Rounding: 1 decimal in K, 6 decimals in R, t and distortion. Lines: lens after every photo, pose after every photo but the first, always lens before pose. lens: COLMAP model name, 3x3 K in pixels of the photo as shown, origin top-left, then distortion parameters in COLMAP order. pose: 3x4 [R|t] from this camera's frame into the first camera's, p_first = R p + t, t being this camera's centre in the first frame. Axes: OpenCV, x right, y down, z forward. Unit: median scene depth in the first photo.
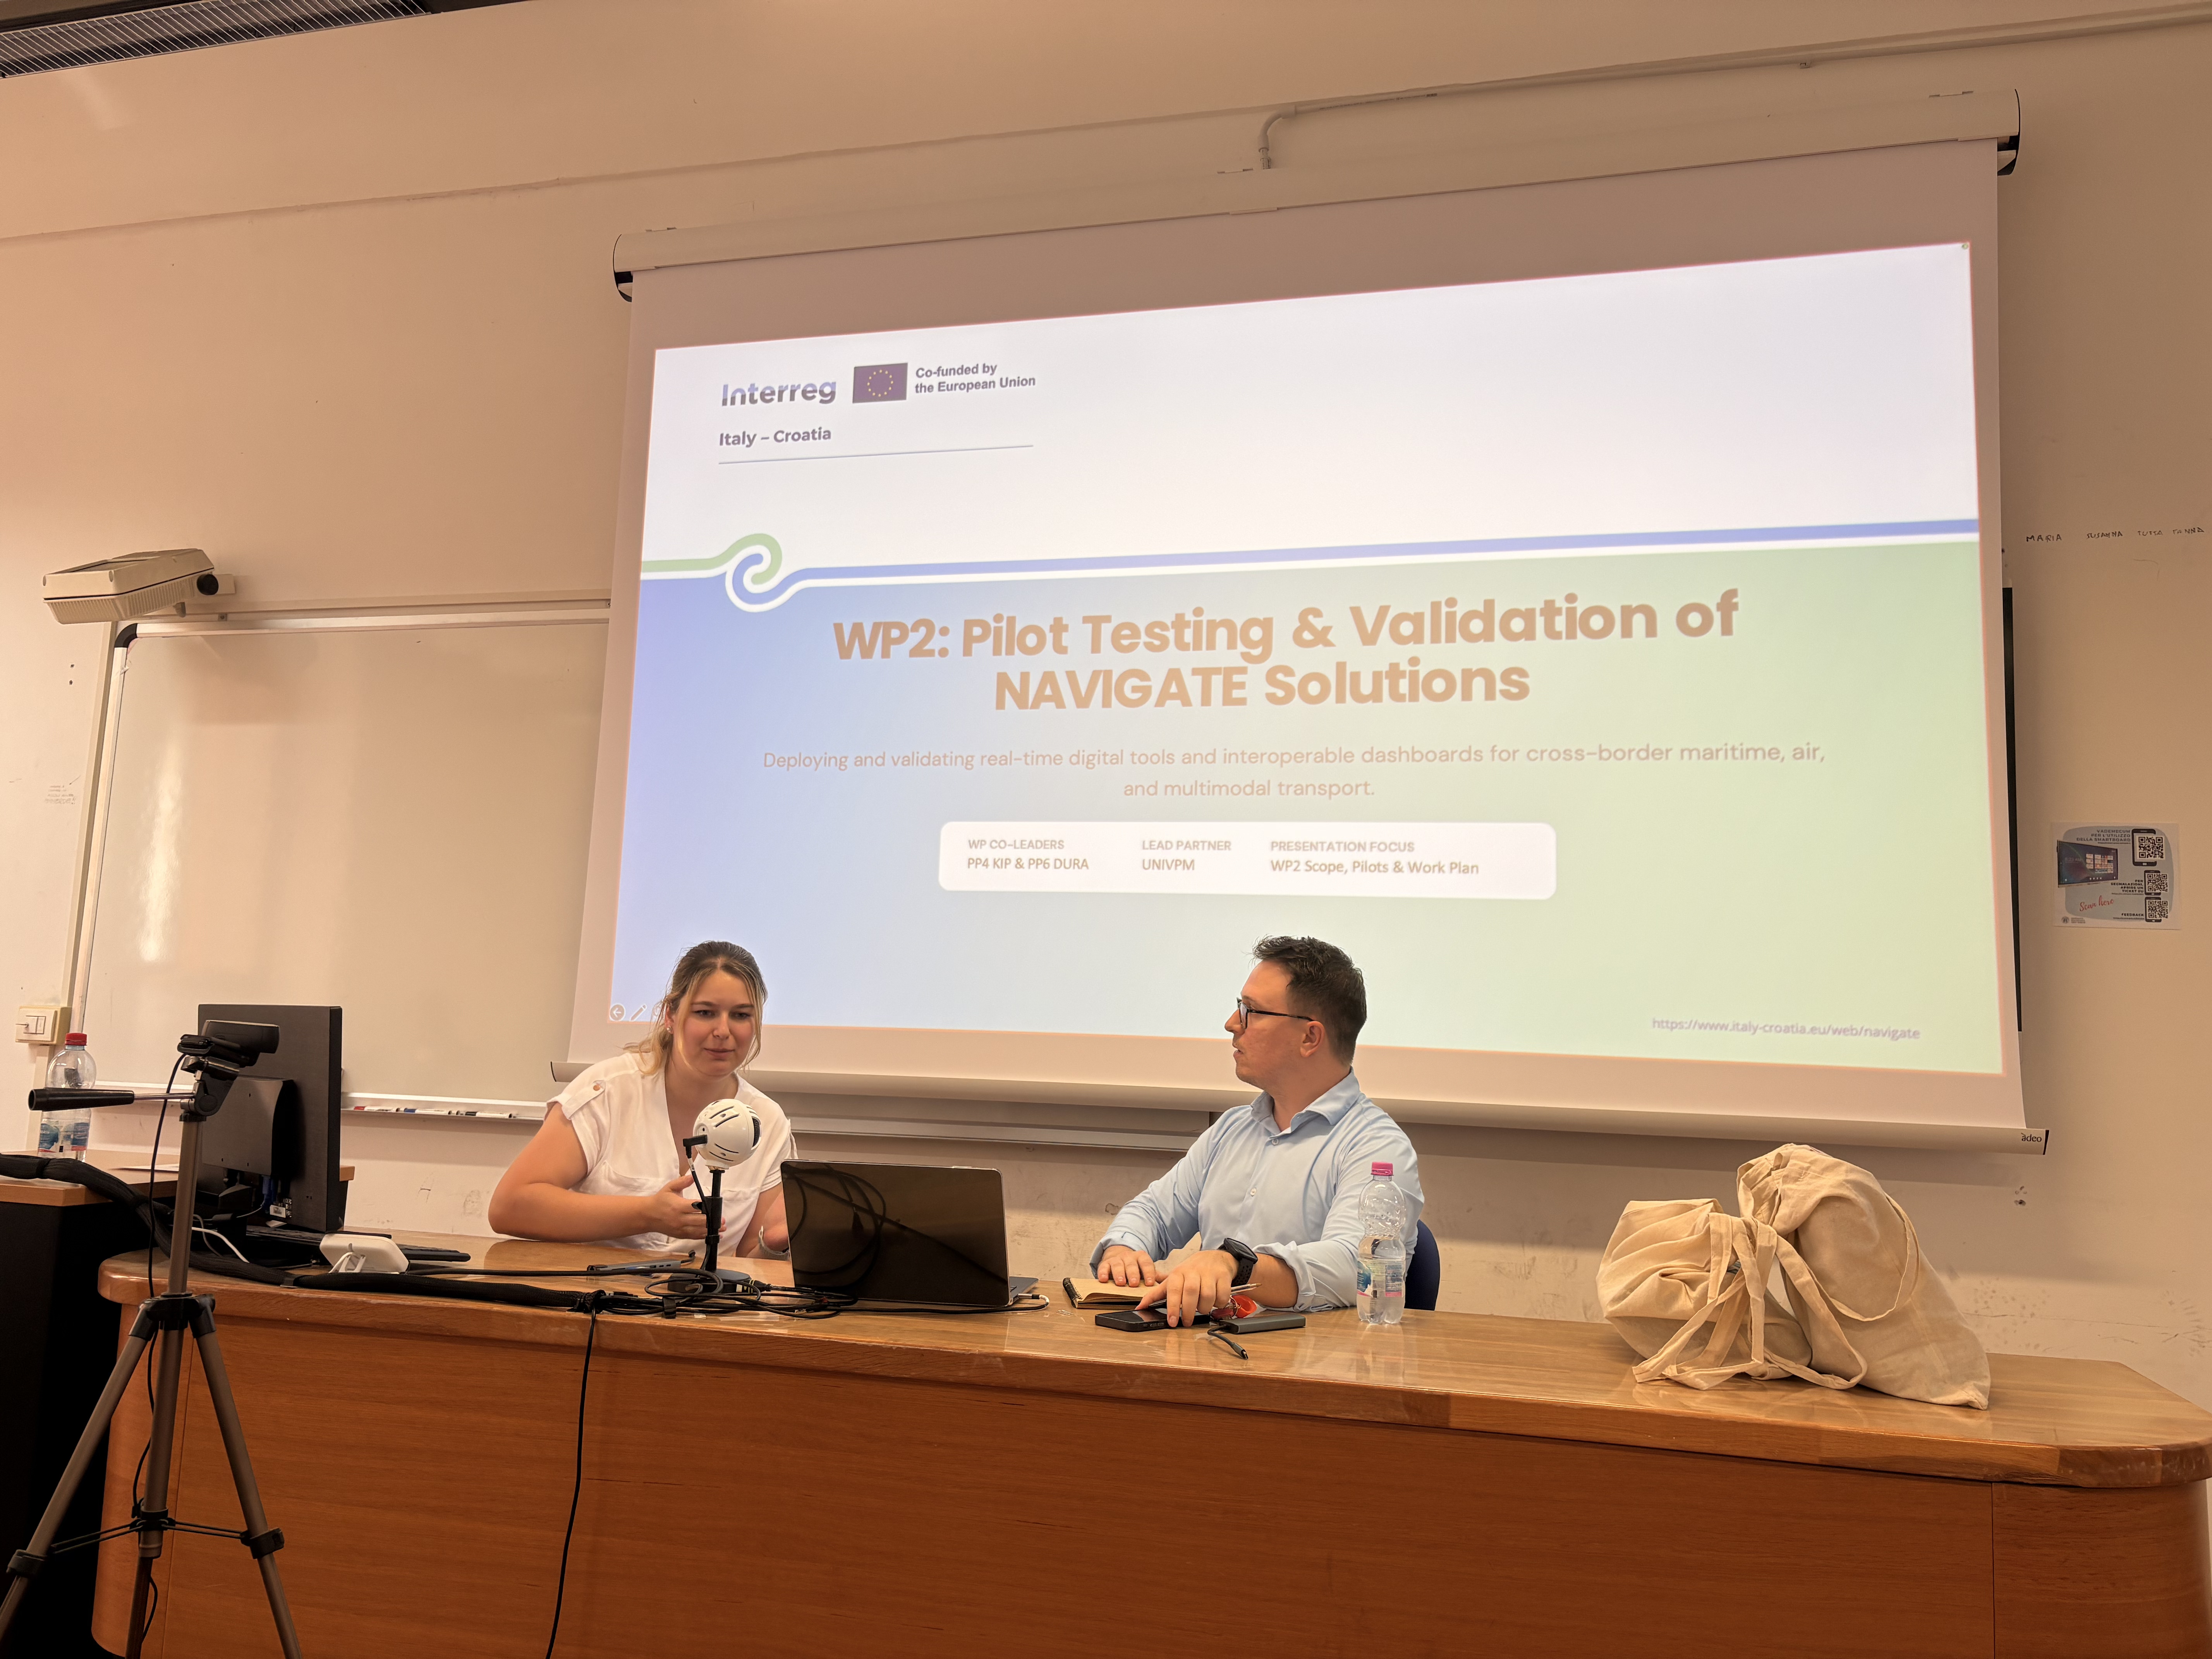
lens RADIAL K [[1727.3, 0, 1089.8], [0, 1727.3, 829.2], [0, 0, 1]] dist [0.070779, -0.084591]
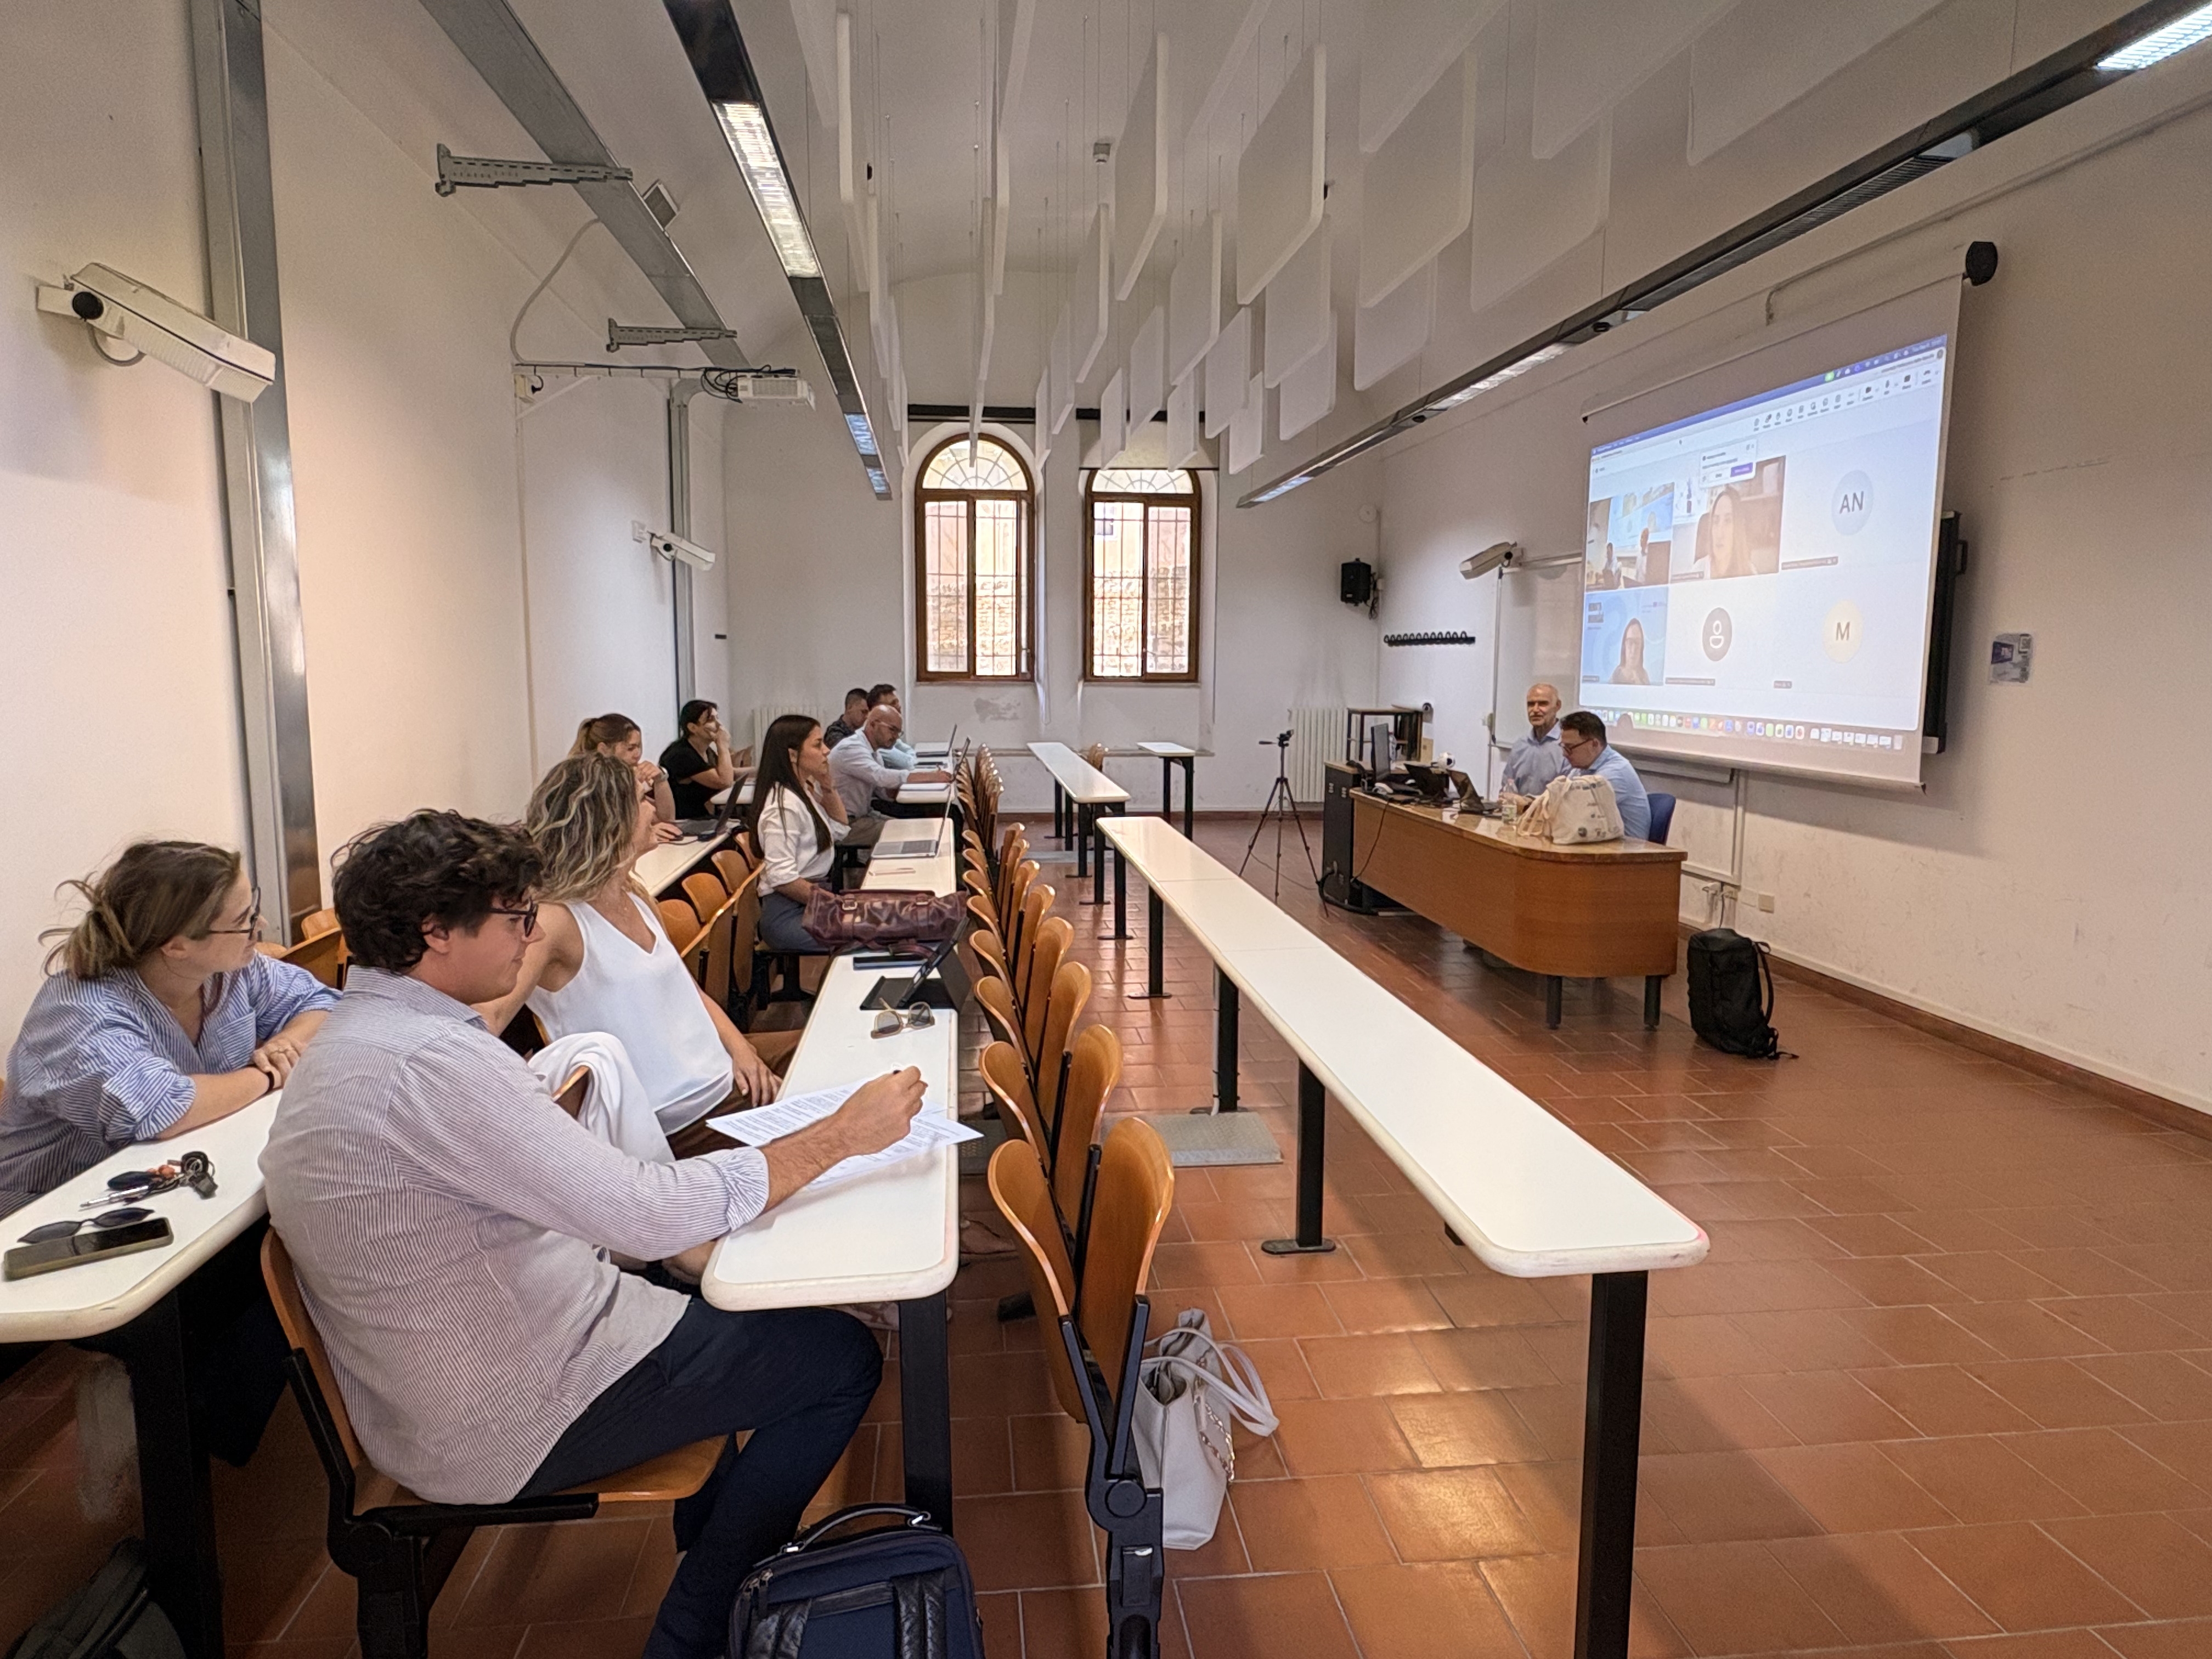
lens RADIAL K [[1342.2, 0, 1106.0], [0, 1342.2, 829.5], [0, 0, 1]] dist [-0.000325, -0.000115]
pose [[0.372301, 0.081192, -0.924554, 2.451620], [0.132864, 0.981243, 0.139672, -0.197923], [0.918553, -0.174840, 0.354530, -0.744316]]
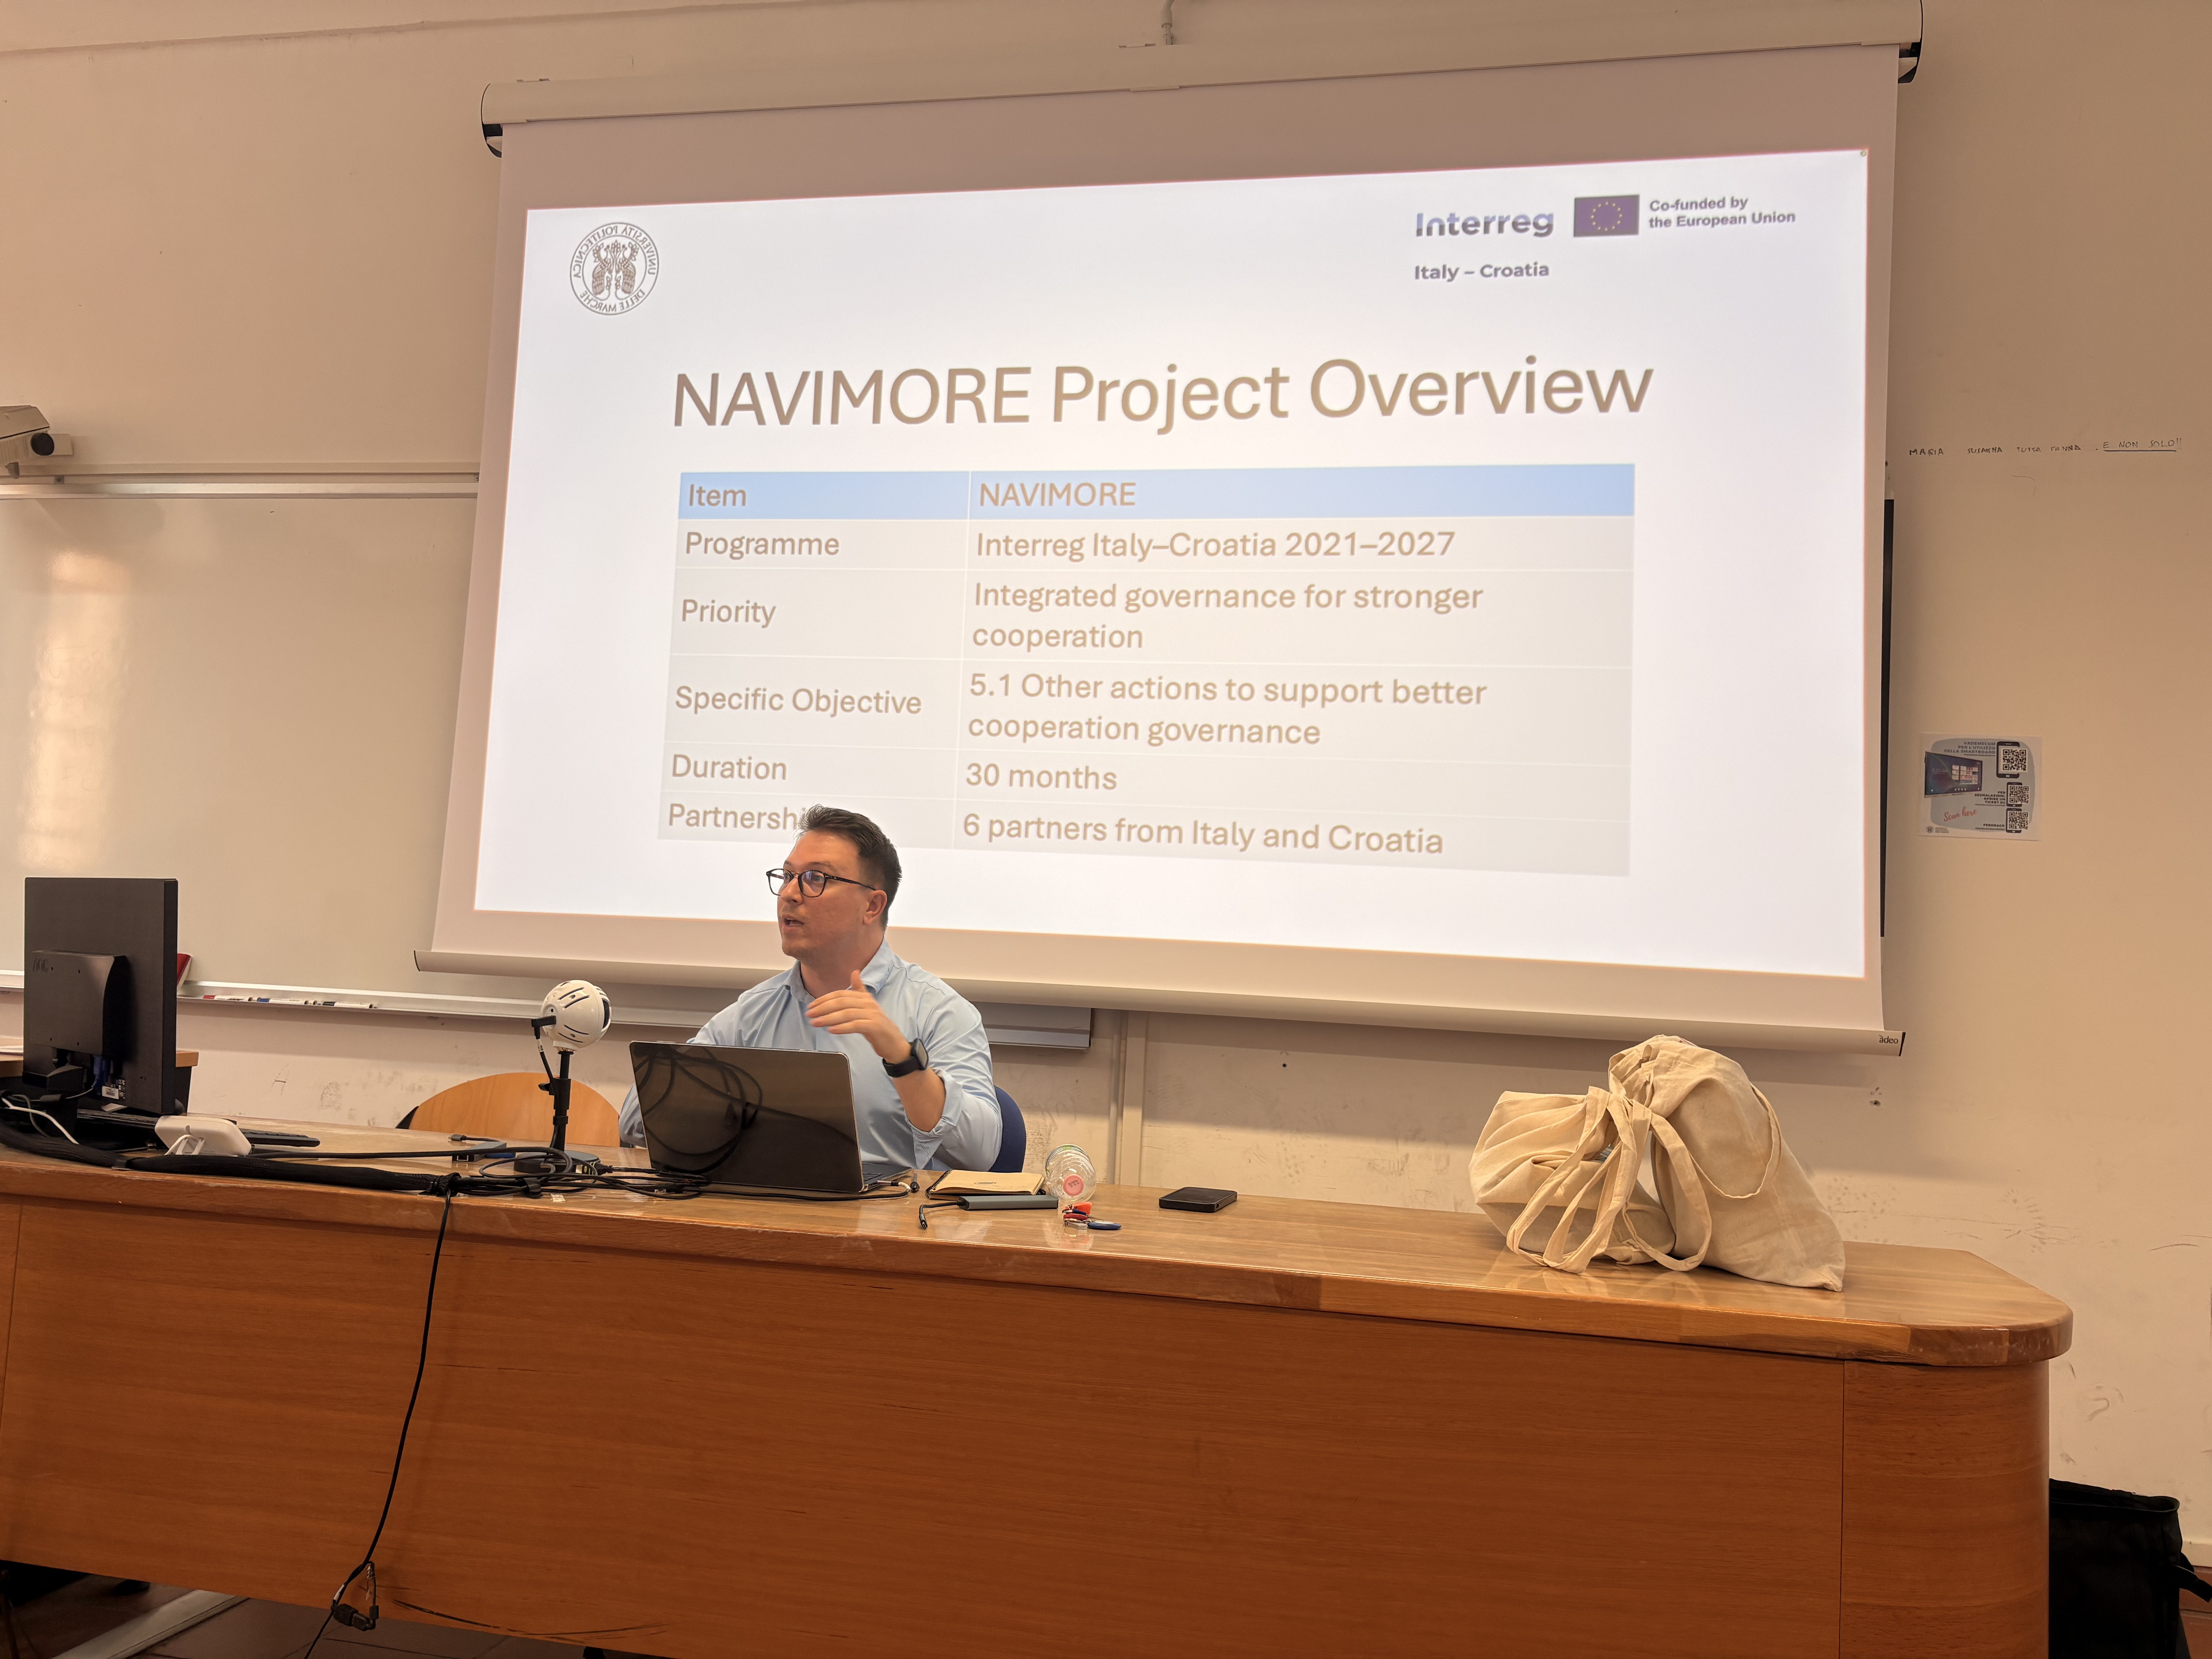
lens RADIAL K [[1727.3, 0, 1089.8], [0, 1727.3, 829.2], [0, 0, 1]] dist [0.070779, -0.084591]
pose [[0.997837, 0.017289, 0.063425, 0.005480], [-0.020431, 0.998578, 0.049232, 0.017592], [-0.062484, -0.050421, 0.996772, 0.022389]]
